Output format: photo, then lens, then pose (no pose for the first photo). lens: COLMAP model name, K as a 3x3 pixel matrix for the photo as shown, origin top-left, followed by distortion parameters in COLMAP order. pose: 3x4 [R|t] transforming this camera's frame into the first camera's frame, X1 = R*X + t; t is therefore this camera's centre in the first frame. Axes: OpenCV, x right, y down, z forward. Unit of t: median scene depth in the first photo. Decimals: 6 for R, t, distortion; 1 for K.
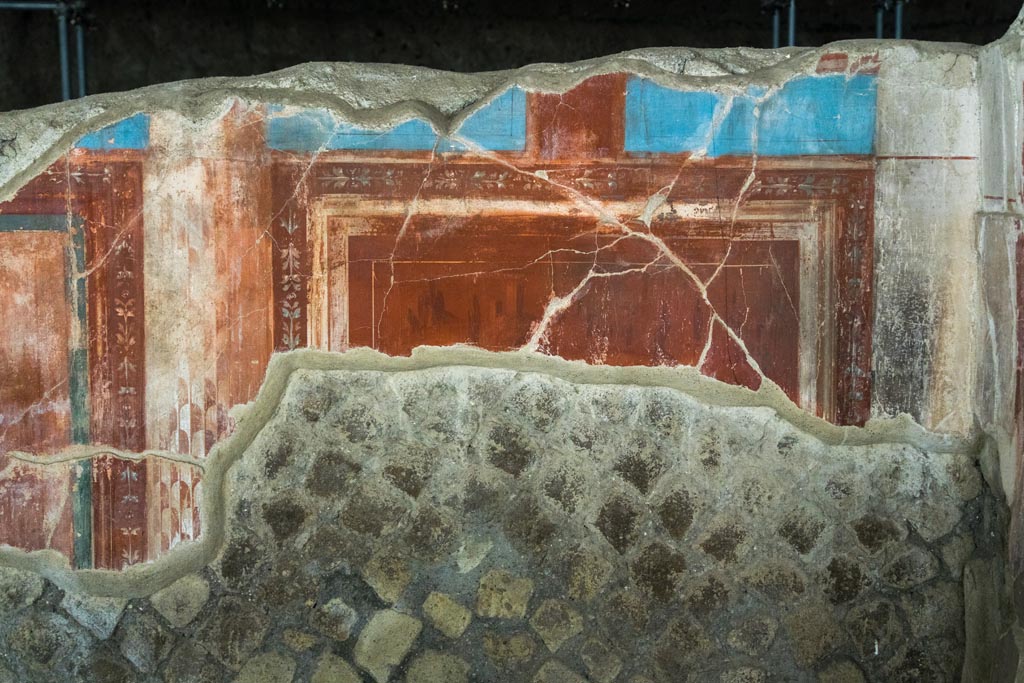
lens RADIAL K [[1319.1, 0, 537.8], [0, 1319.1, 327.8], [0, 0, 1]] dist [0.070619, -0.070954]
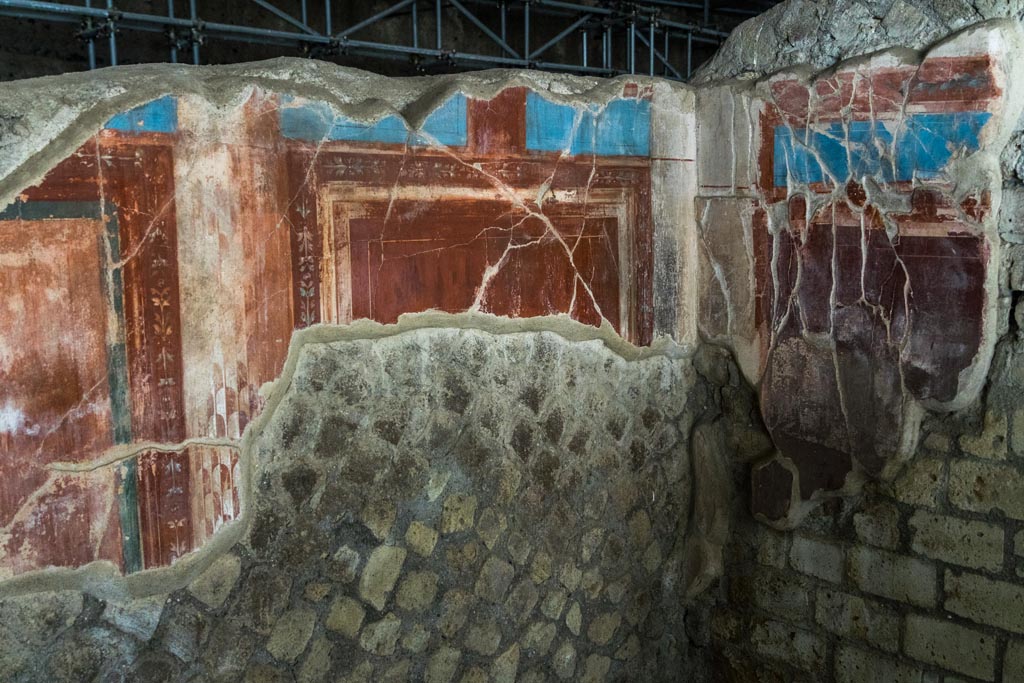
lens RADIAL K [[1030.9, 0, 498.8], [0, 1030.9, 338.6], [0, 0, 1]] dist [0.071546, -0.101359]
pose [[0.747808, -0.092656, 0.657418, -0.624819], [0.070719, 0.995697, 0.059890, -0.012765], [-0.660138, 0.001705, 0.751142, 0.265021]]
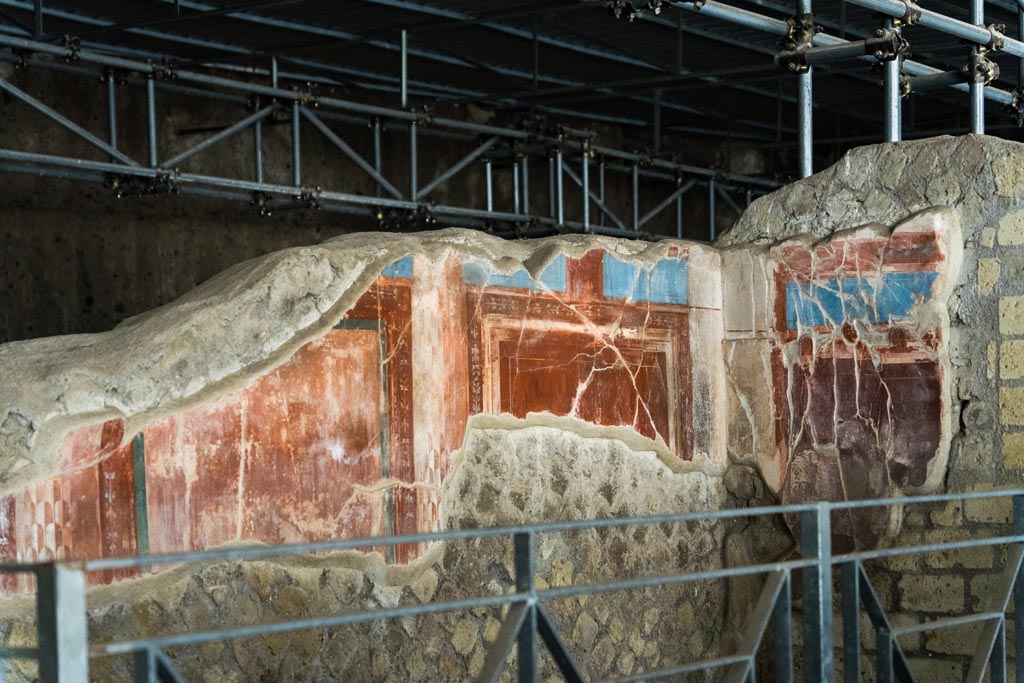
lens RADIAL K [[1981.5, 0, 513.8], [0, 1981.5, 531.9], [0, 0, 1]] dist [0.004371, 0.212079]
pose [[0.647778, -0.040402, 0.760757, -1.903668], [0.083420, 0.996350, -0.018118, 0.196997], [-0.757248, 0.075199, 0.648783, -0.506046]]
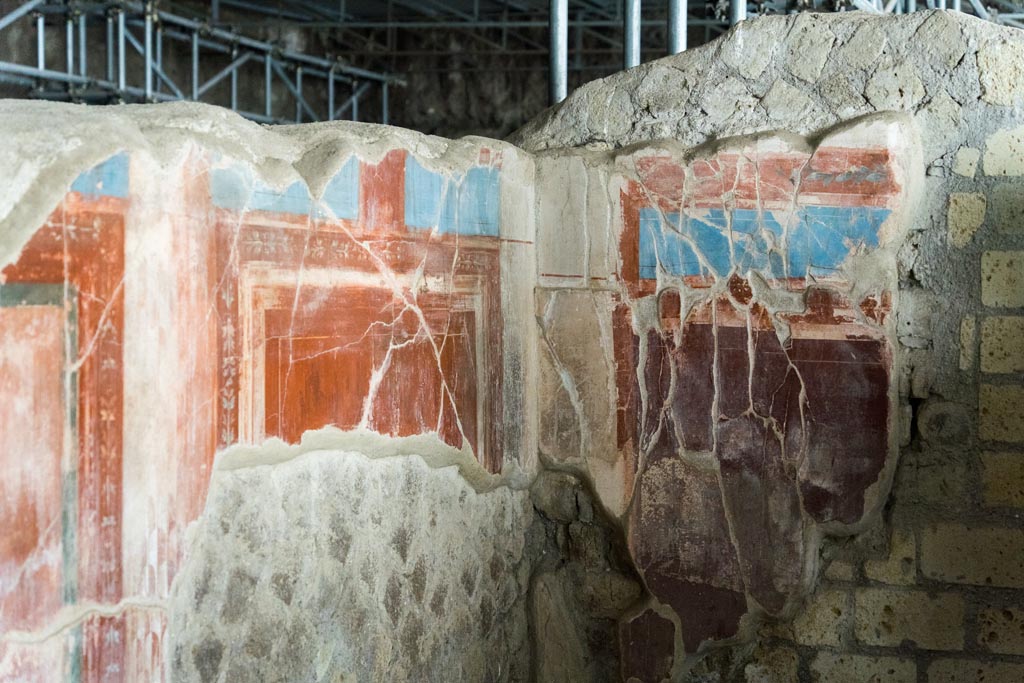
lens RADIAL K [[1655.4, 0, 535.9], [0, 1655.4, 320.8], [0, 0, 1]] dist [0.108528, -0.269340]
pose [[0.386168, -0.012864, 0.922339, -1.070205], [0.070789, 0.997367, -0.015728, -0.032471], [-0.919708, 0.071365, 0.386062, 0.415697]]
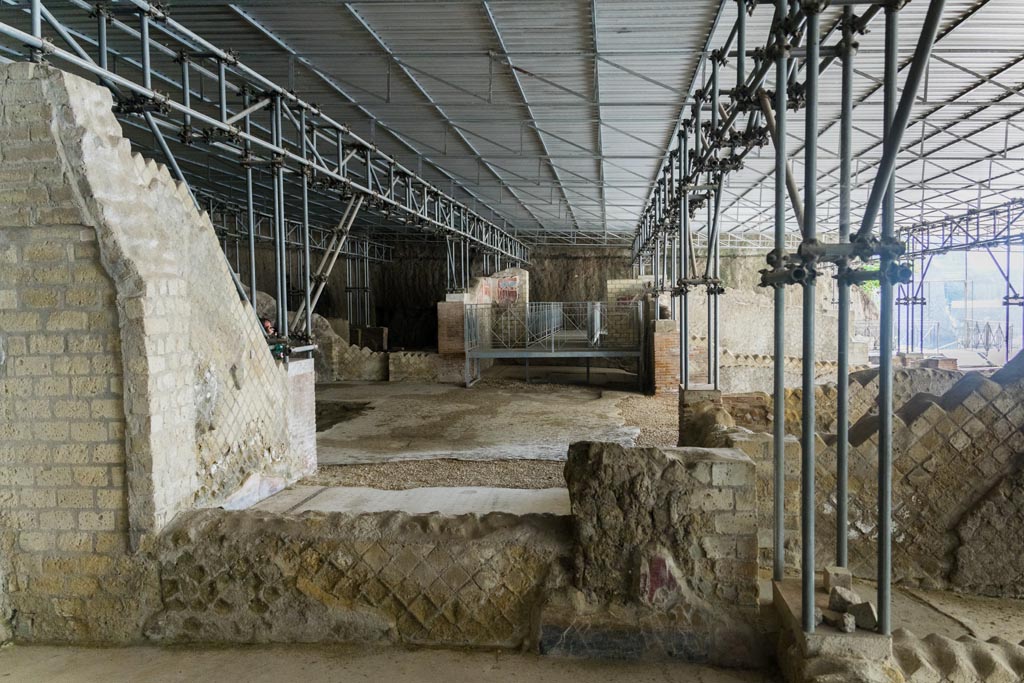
lens RADIAL K [[805.3, 0, 532.7], [0, 805.3, 342.0], [0, 0, 1]] dist [0.055947, -0.078783]
pose [[0.137531, -0.046414, 0.989409, -9.707823], [0.097283, 0.994705, 0.033140, 0.309500], [-0.985709, 0.091695, 0.141318, -0.889357]]
